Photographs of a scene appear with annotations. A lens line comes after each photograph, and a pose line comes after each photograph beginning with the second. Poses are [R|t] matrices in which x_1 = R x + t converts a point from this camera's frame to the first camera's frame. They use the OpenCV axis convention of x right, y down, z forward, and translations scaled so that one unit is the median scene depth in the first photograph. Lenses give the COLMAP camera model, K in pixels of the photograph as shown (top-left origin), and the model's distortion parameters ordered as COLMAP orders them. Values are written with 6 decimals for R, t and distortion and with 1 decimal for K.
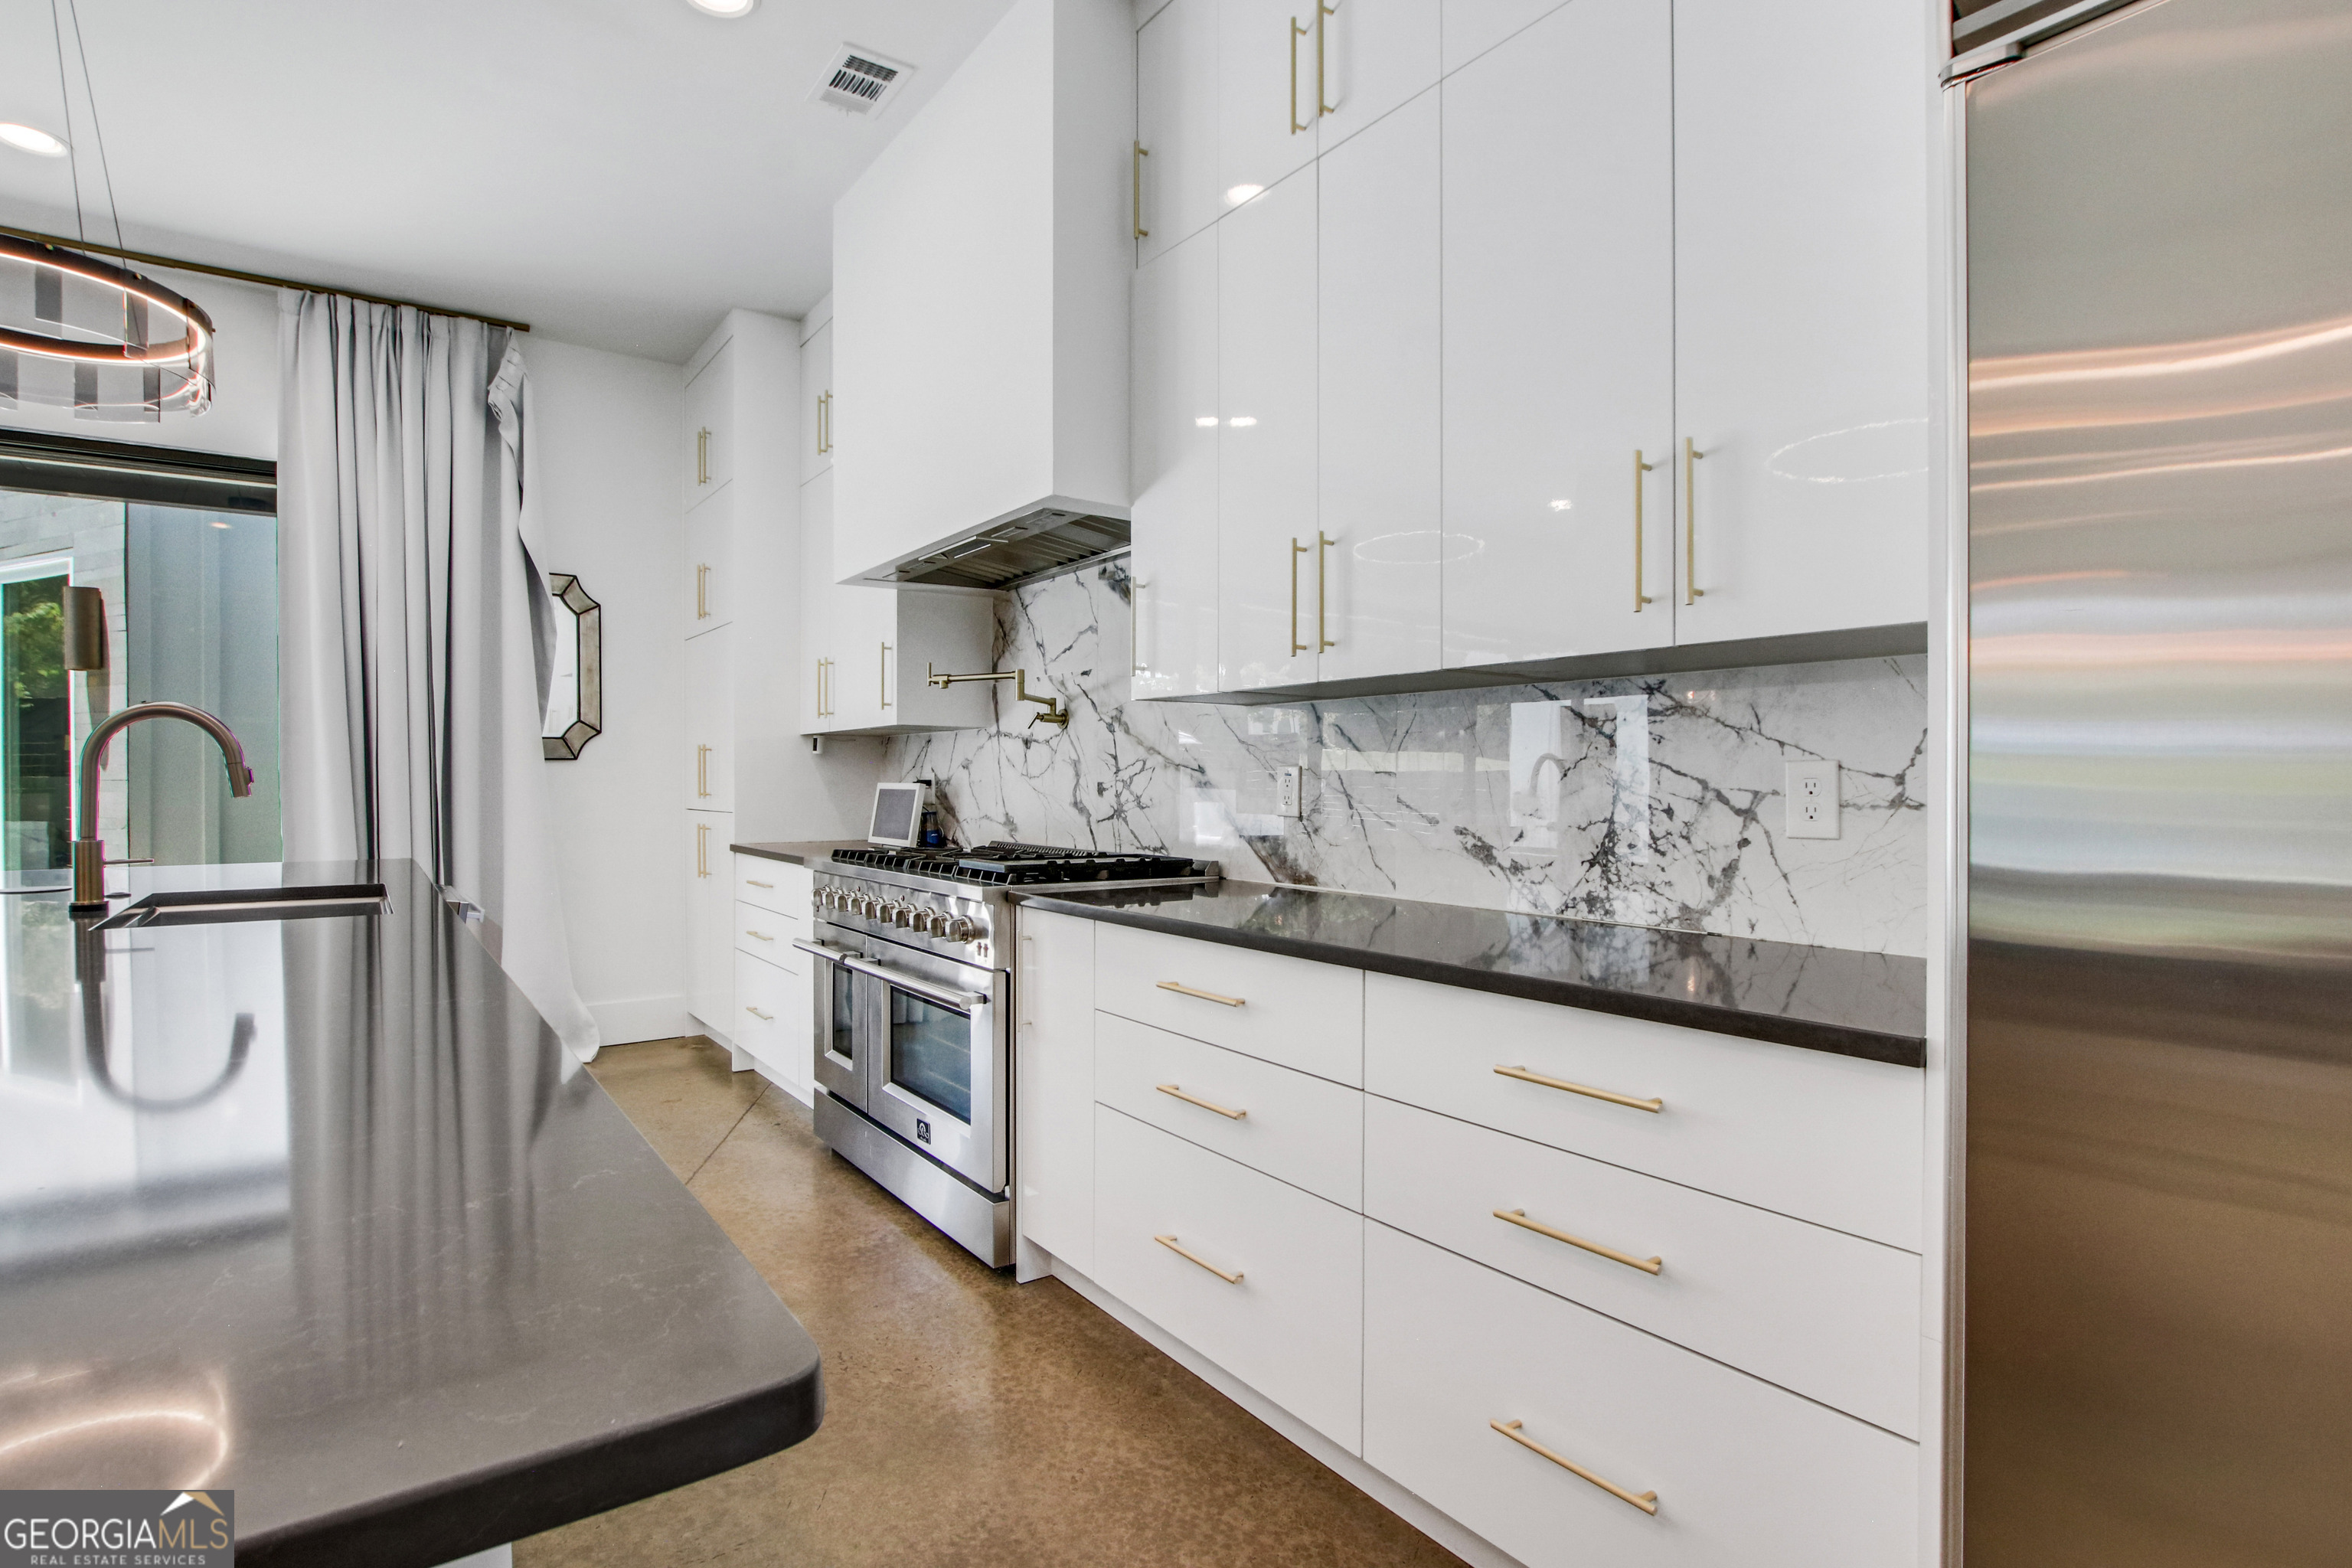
lens RADIAL K [[1115.3, 0, 1123.7], [0, 1115.3, 798.1], [0, 0, 1]] dist [-0.036437, 0.004909]
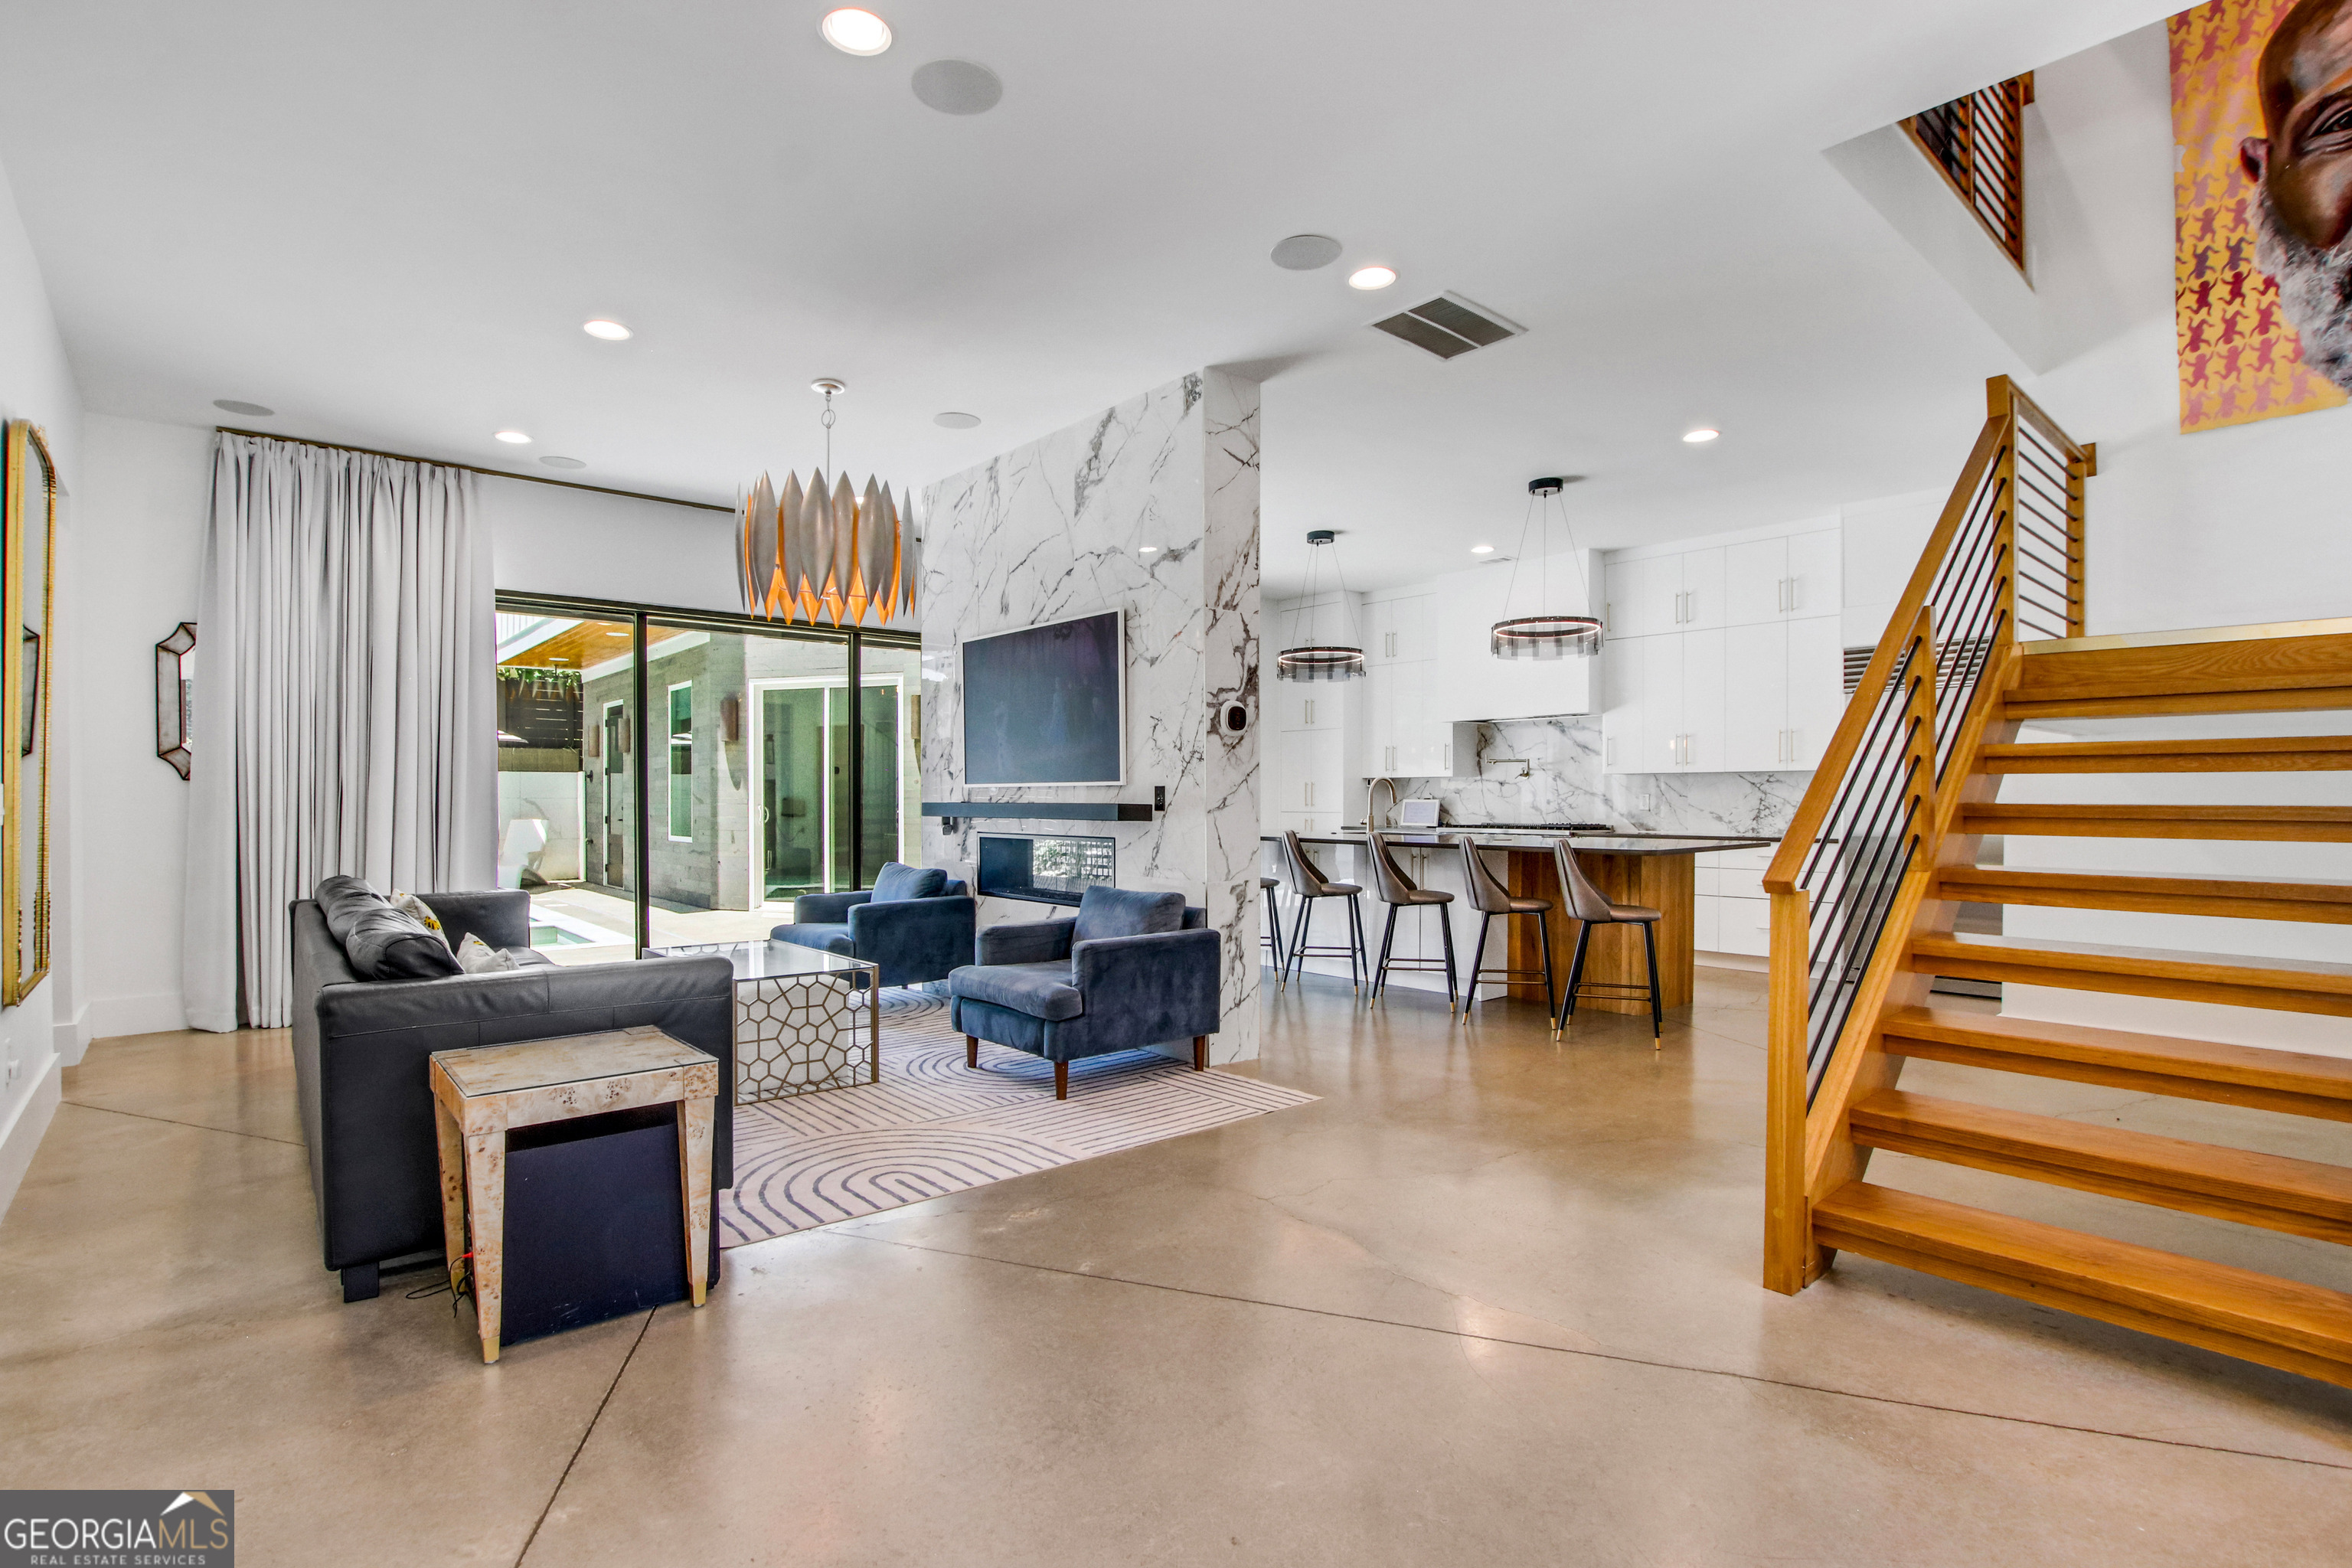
lens RADIAL K [[1115.3, 0, 1135.3], [0, 1115.3, 806.6], [0, 0, 1]] dist [-0.036437, 0.004909]
pose [[0.996939, 0.001650, 0.078164, -1.283021], [-0.000894, 0.999953, -0.009704, 0.031206], [-0.078177, 0.009605, 0.996893, -1.660739]]
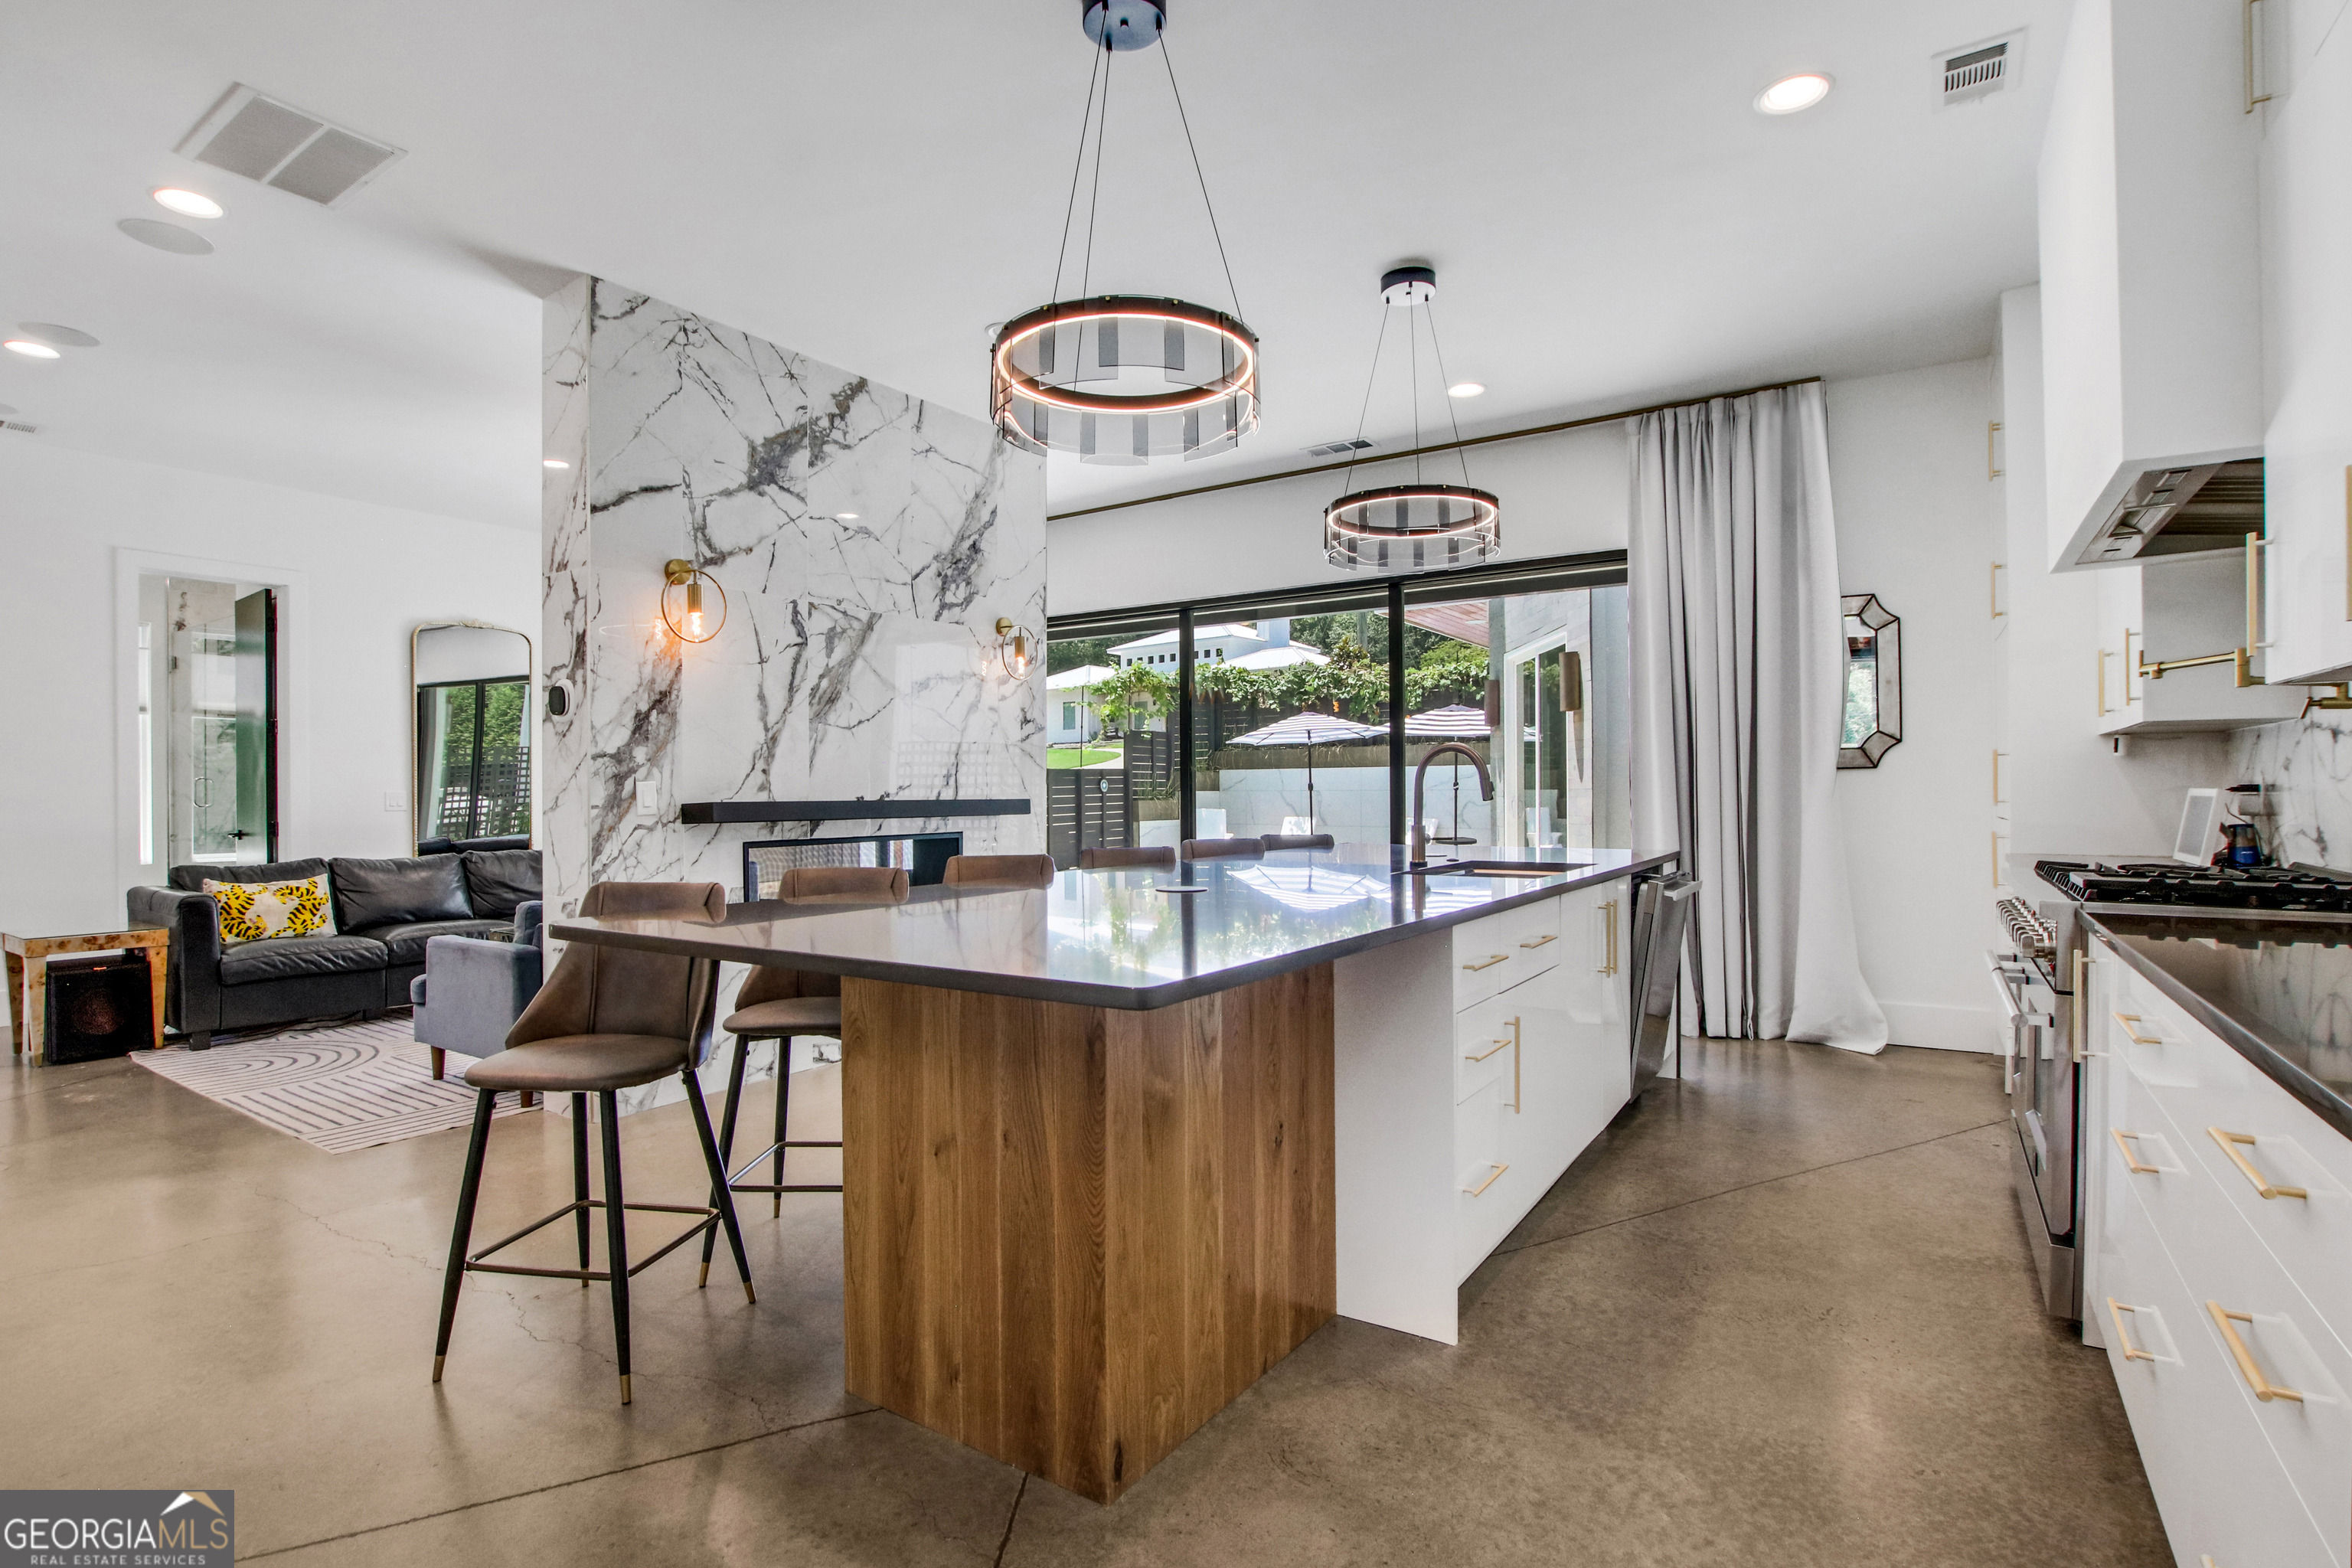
lens RADIAL K [[1115.3, 0, 1180.0], [0, 1115.3, 798.0], [0, 0, 1]] dist [-0.036437, 0.004909]
pose [[0.369134, 0.004071, -0.929367, 0.345049], [-0.009381, 0.999956, 0.000654, -0.000560], [0.929329, 0.008477, 0.369156, -0.006326]]
